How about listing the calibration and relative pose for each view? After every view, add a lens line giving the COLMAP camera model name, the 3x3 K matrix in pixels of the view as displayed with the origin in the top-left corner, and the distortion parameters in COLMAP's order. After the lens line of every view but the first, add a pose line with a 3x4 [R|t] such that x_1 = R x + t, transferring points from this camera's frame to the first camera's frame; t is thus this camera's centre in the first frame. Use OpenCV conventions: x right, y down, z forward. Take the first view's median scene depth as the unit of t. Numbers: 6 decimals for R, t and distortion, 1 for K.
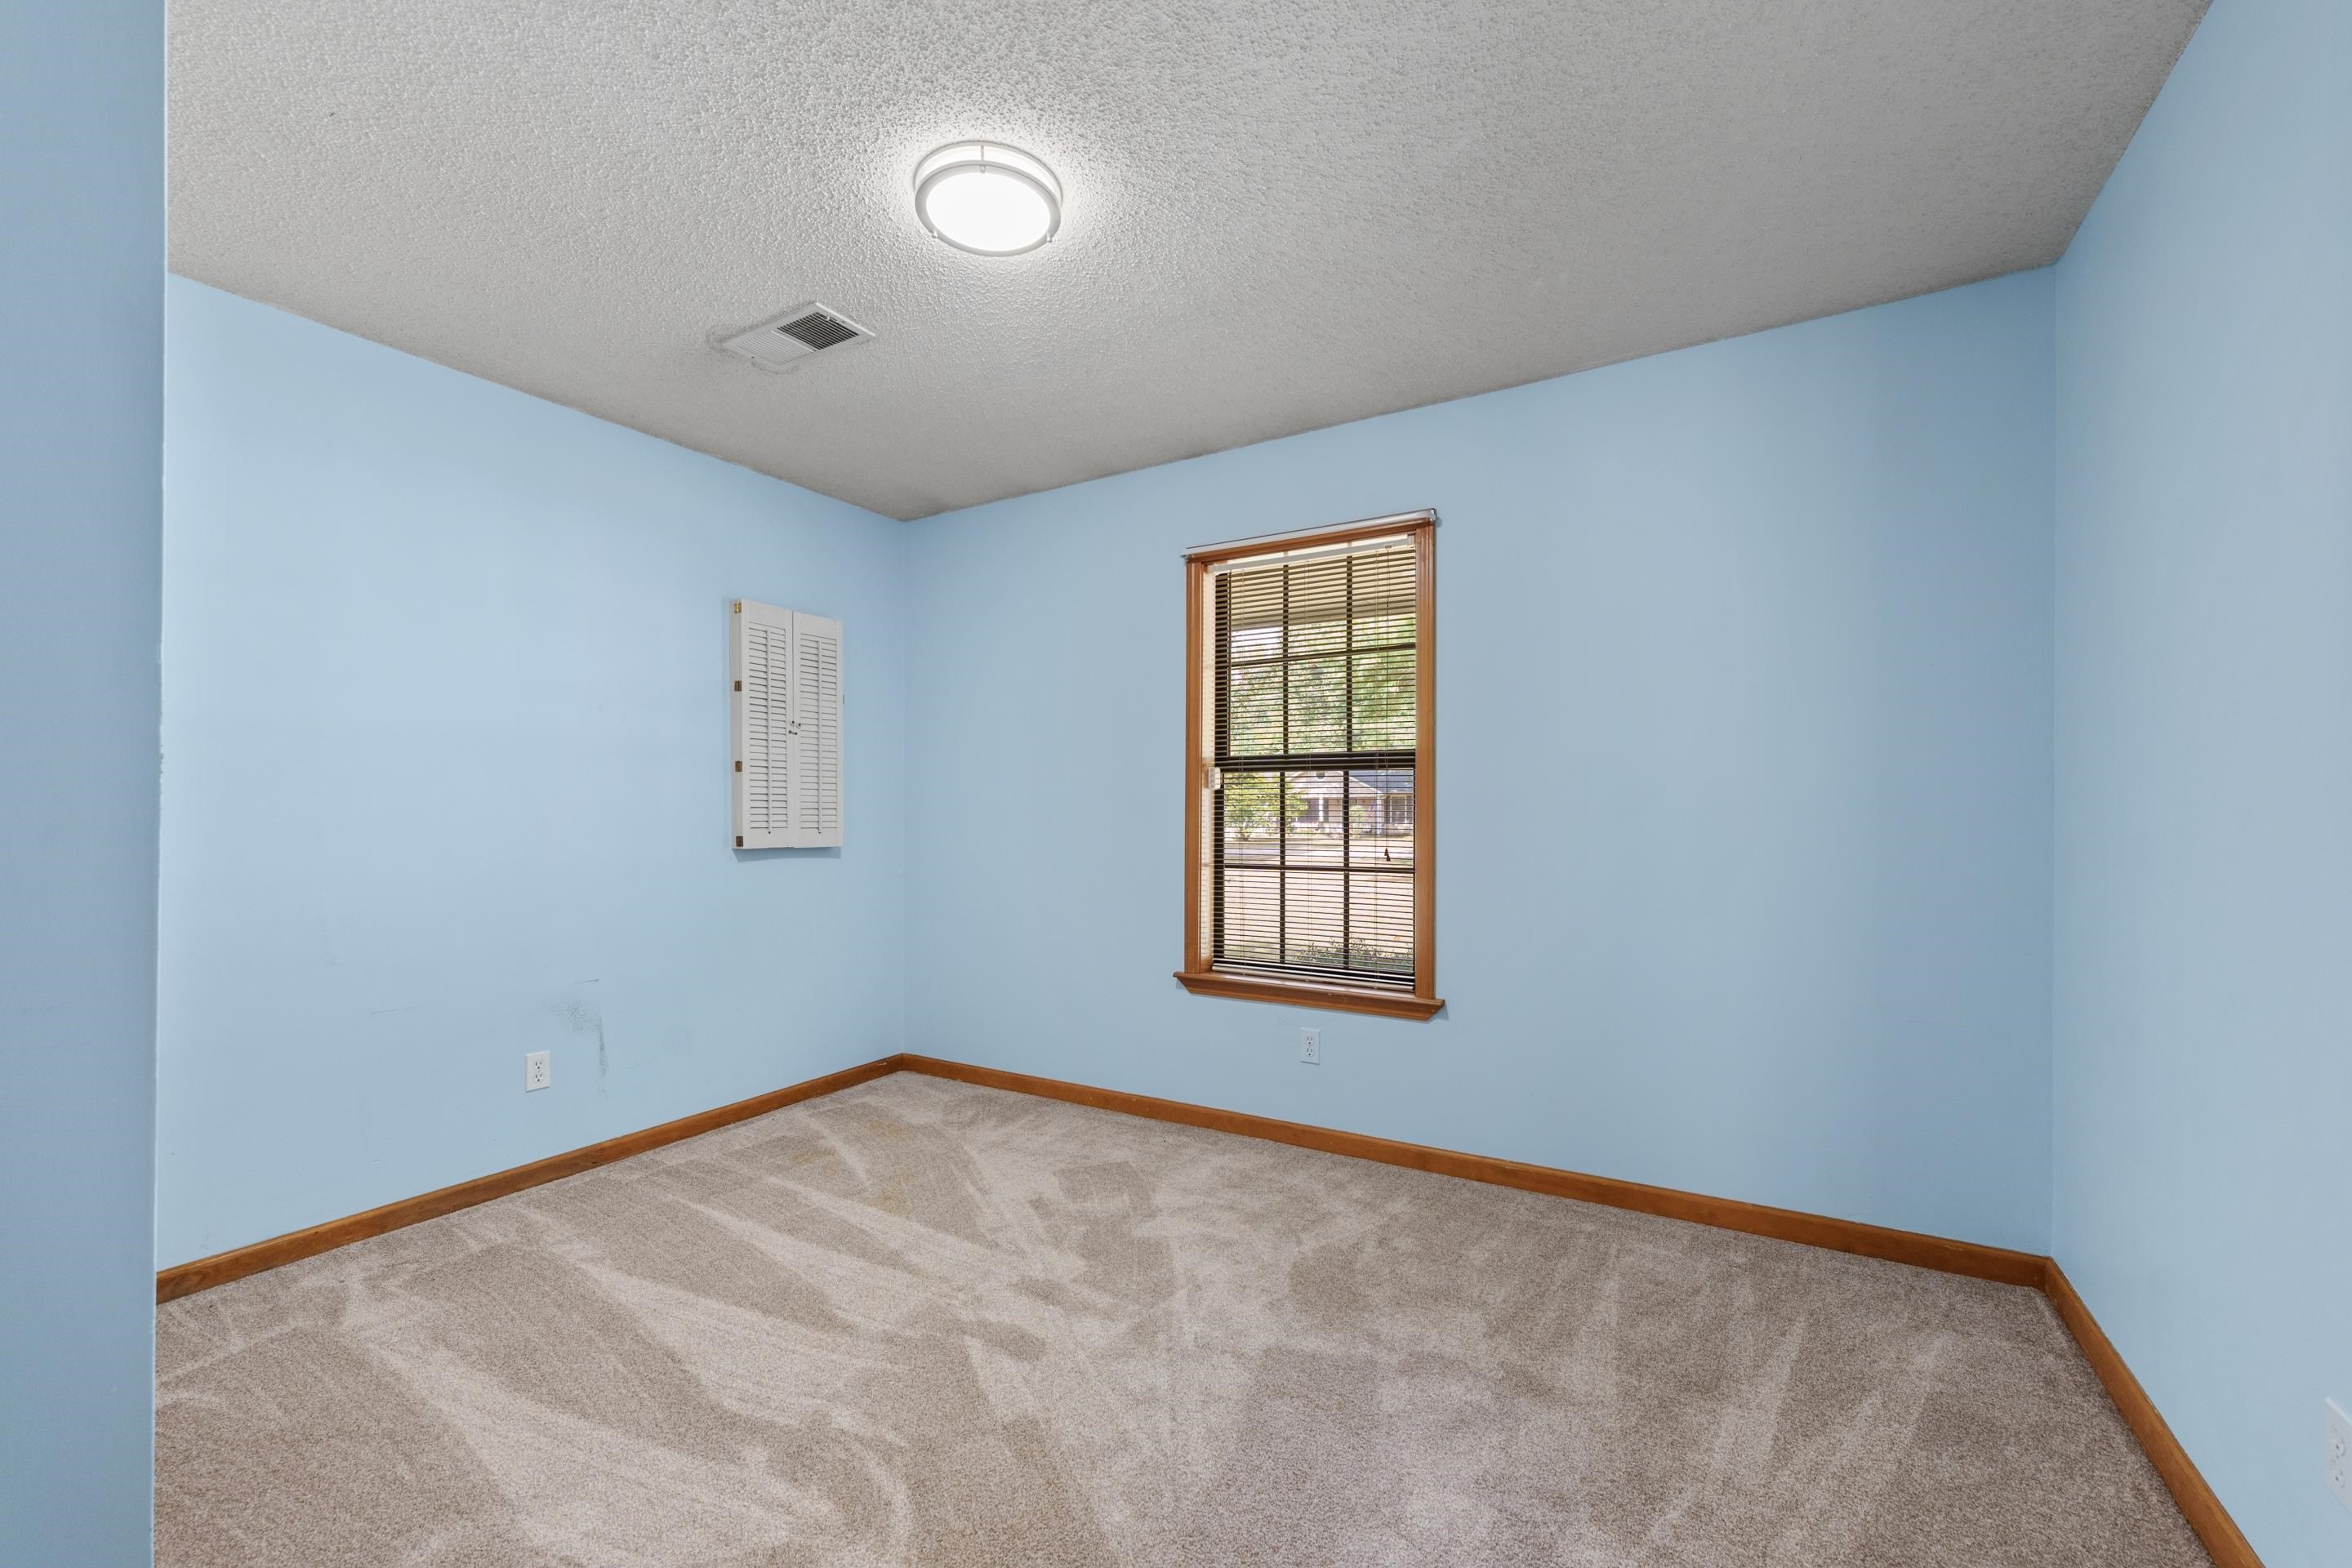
lens RADIAL K [[964.8, 0, 1171.2], [0, 964.8, 825.2], [0, 0, 1]] dist [0.000004, -0.000131]
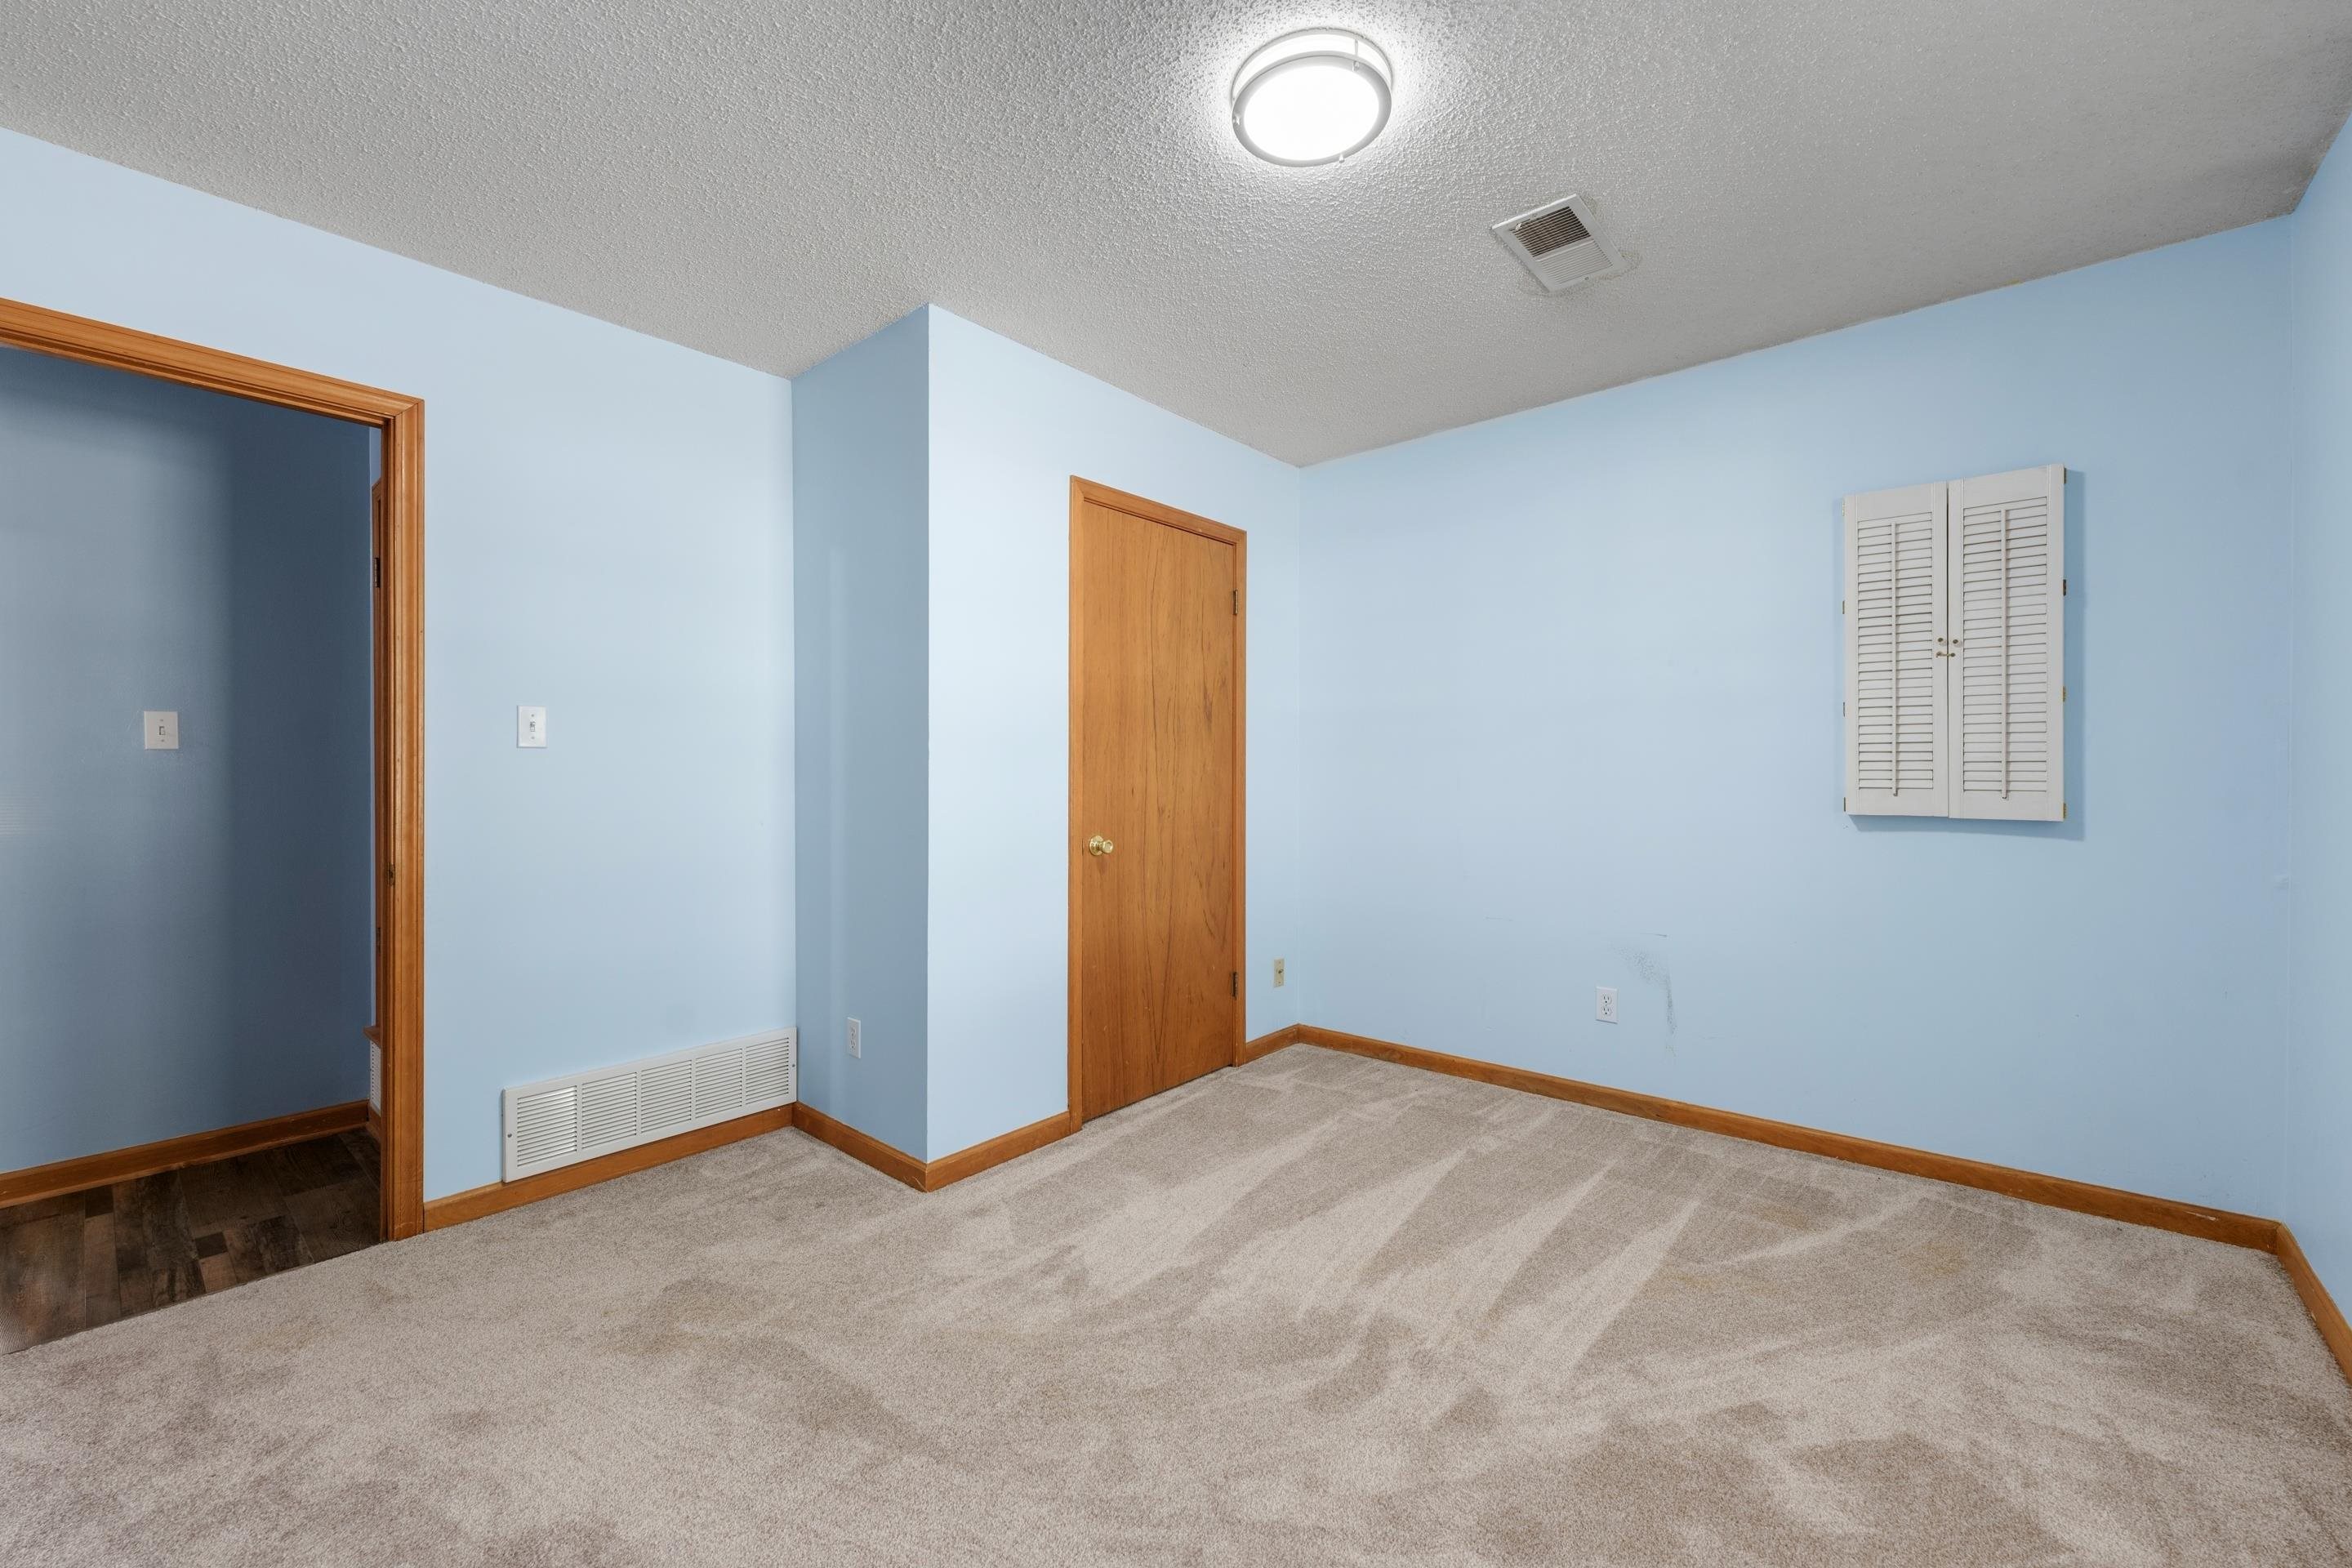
lens RADIAL K [[935.7, 0, 1173.5], [0, 935.7, 787.3], [0, 0, 1]] dist [-0.000457, -0.000082]
pose [[-0.180523, 0.014605, -0.983462, 0.438656], [-0.012705, 0.999772, 0.017179, -0.004054], [0.983489, 0.015596, -0.180297, 0.654781]]
